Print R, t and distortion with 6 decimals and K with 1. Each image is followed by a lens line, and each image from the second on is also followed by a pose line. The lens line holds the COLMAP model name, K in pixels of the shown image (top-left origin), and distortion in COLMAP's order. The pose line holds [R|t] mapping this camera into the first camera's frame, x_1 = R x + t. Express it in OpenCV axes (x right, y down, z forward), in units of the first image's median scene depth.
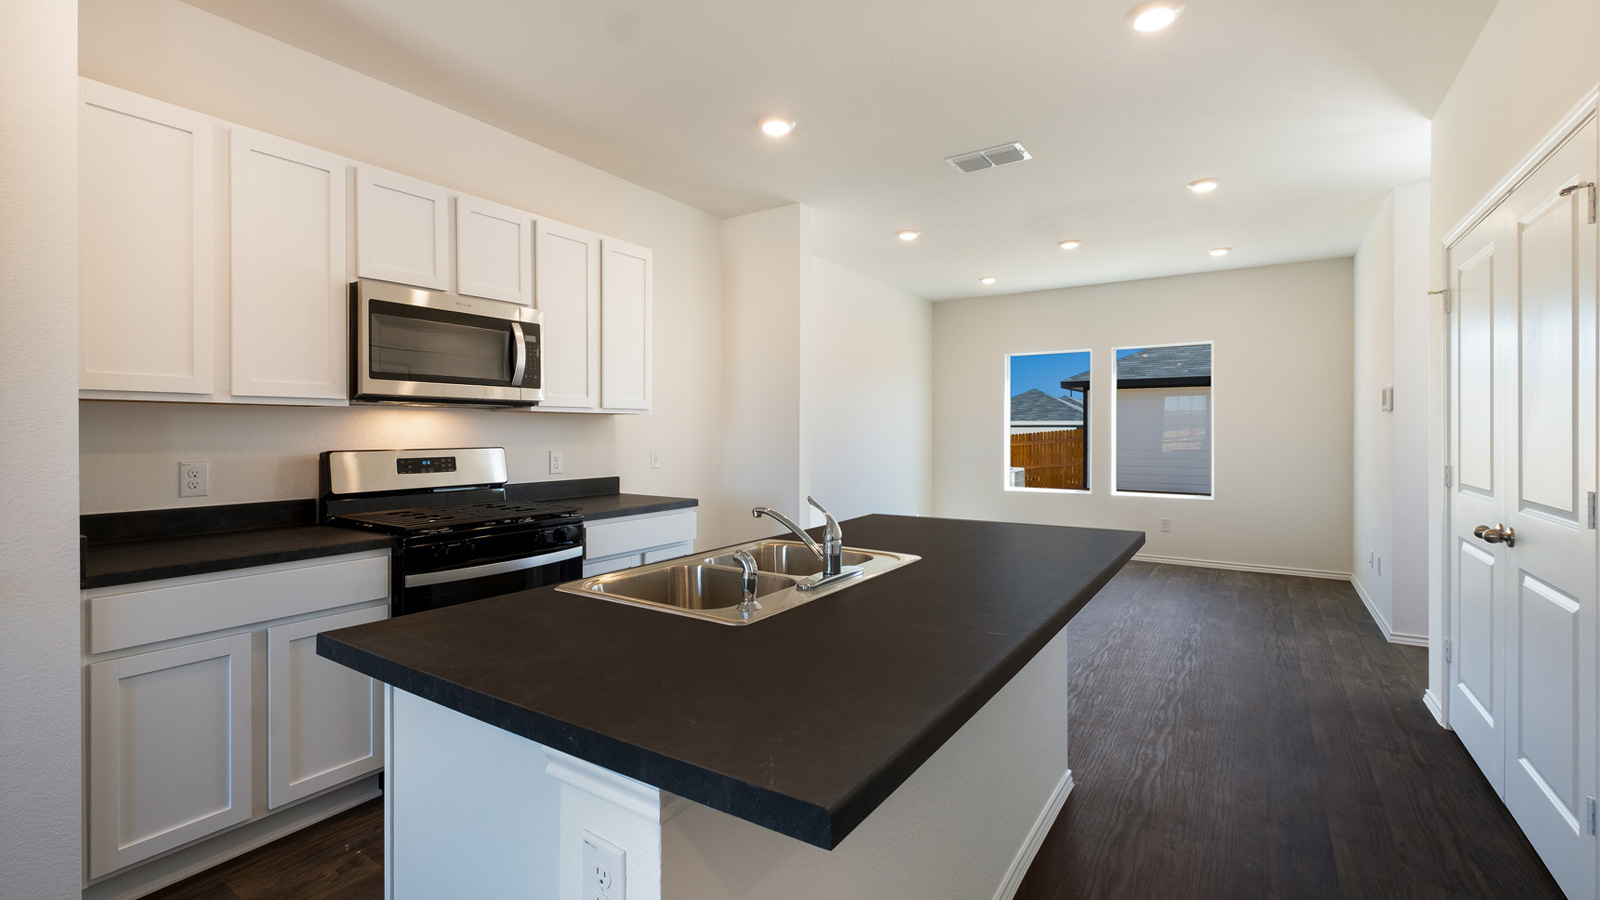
lens RADIAL K [[686.0, 0, 804.7], [0, 686.0, 431.5], [0, 0, 1]] dist [0.001411, -0.000425]
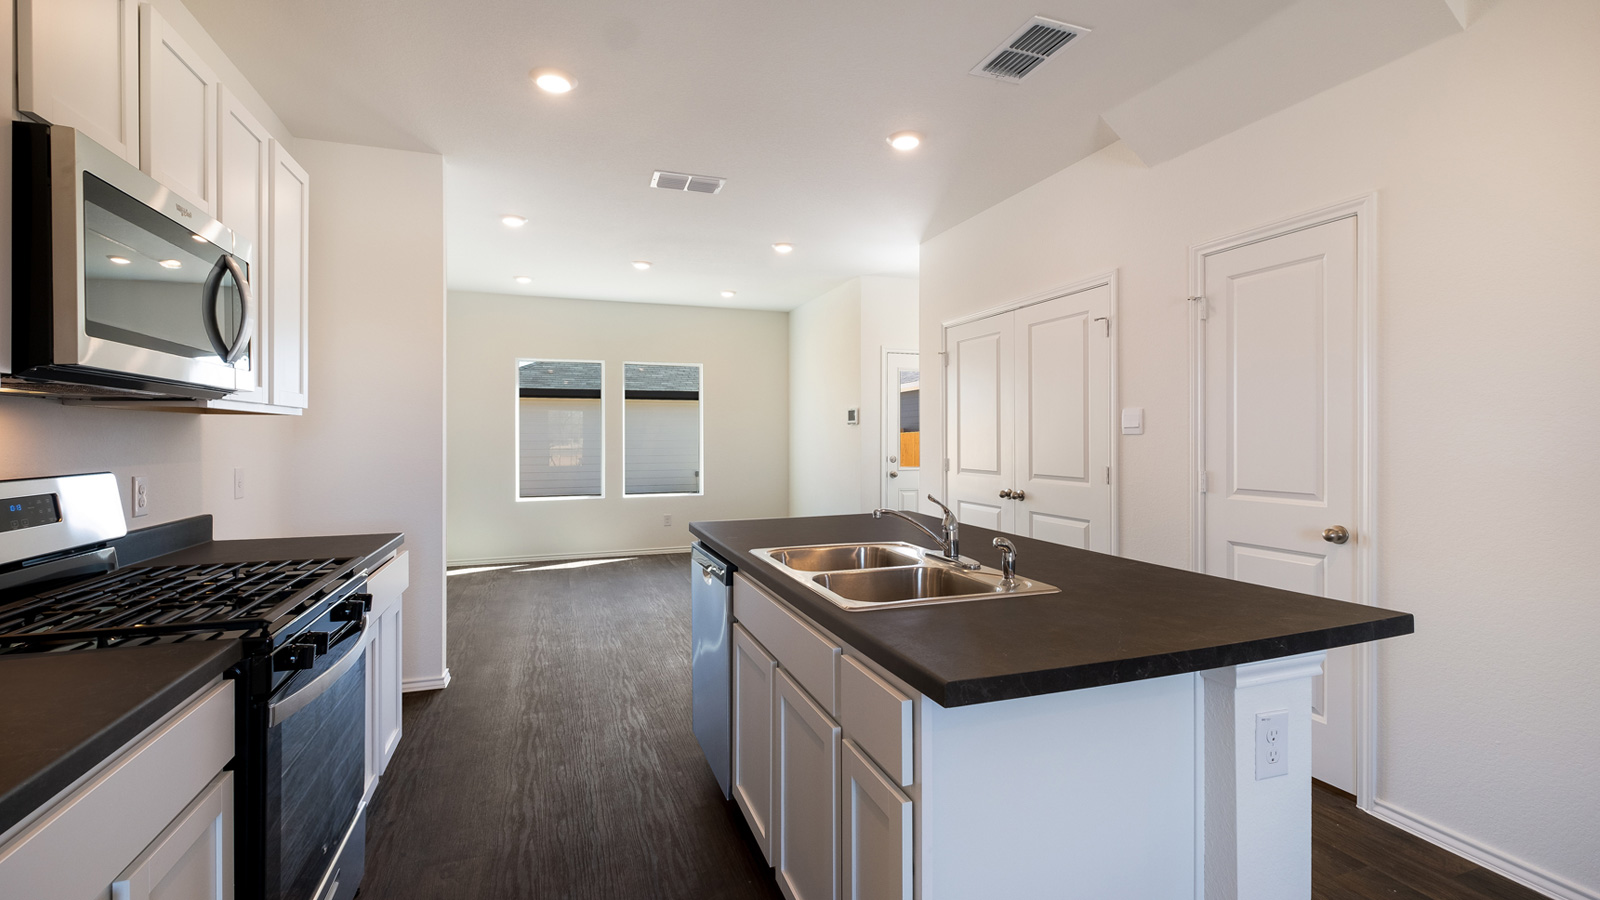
lens RADIAL K [[693.5, 0, 804.4], [0, 693.5, 444.1], [0, 0, 1]] dist [0.000861, 0.000059]
pose [[0.599715, -0.009534, 0.800157, -0.606843], [0.003935, 0.999952, 0.008965, -0.001738], [-0.800204, -0.002228, 0.599724, 0.261576]]
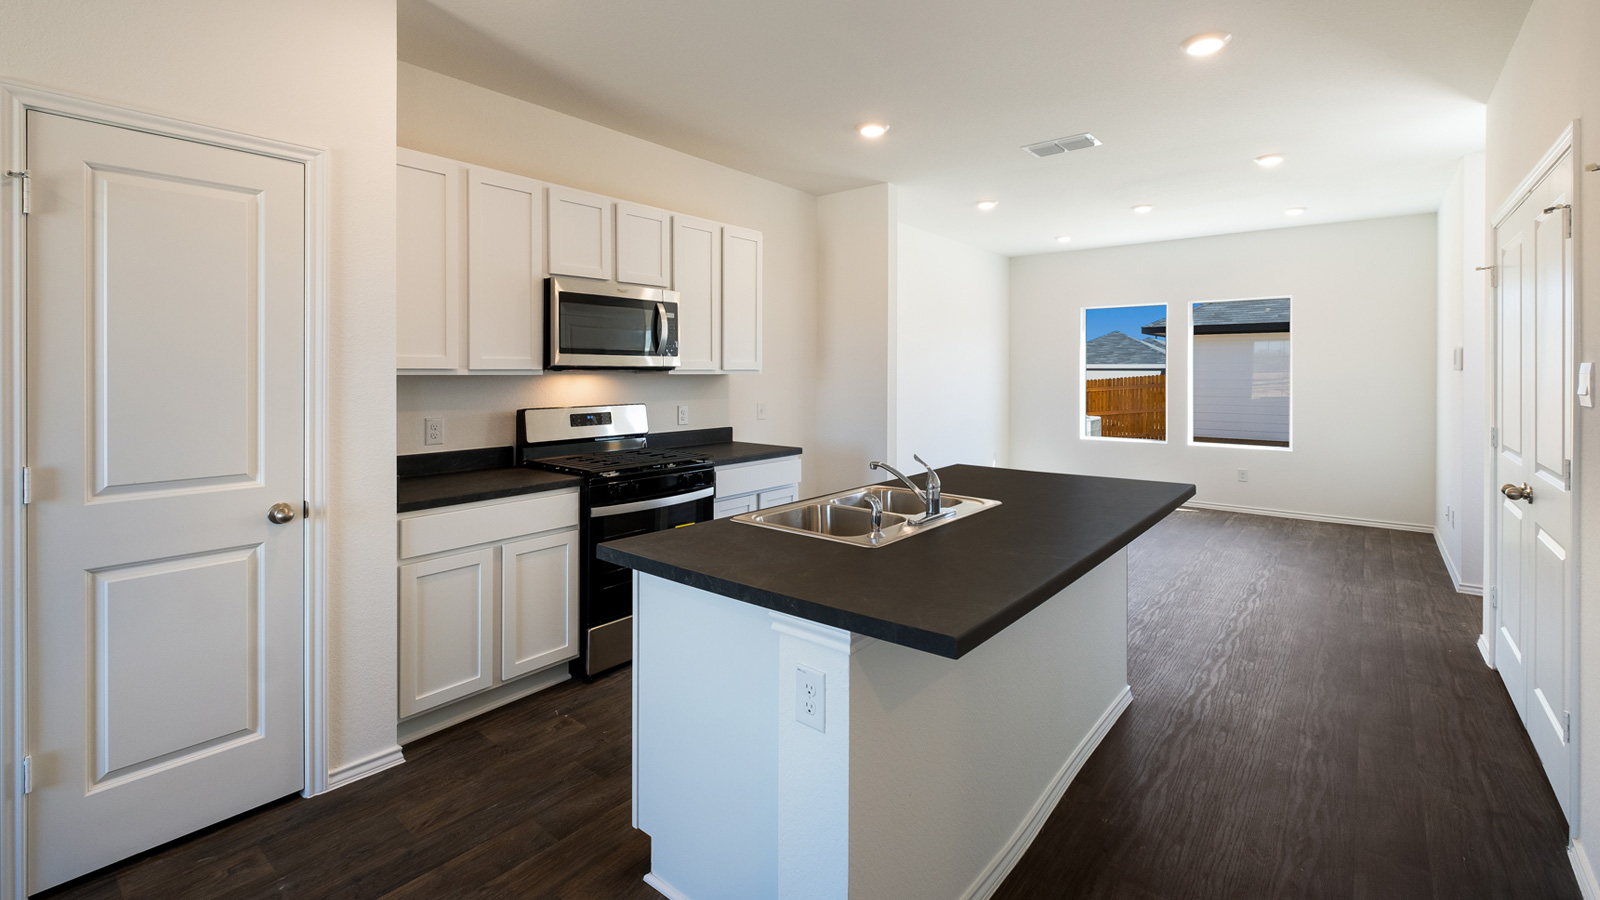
lens RADIAL K [[688.1, 0, 807.0], [0, 688.1, 371.9], [0, 0, 1]] dist [-0.000352, -0.000202]
pose [[0.994939, 0.001487, -0.100466, -0.038325], [-0.001552, 0.999999, -0.000577, -0.035763], [0.100465, 0.000730, 0.994940, -0.191428]]
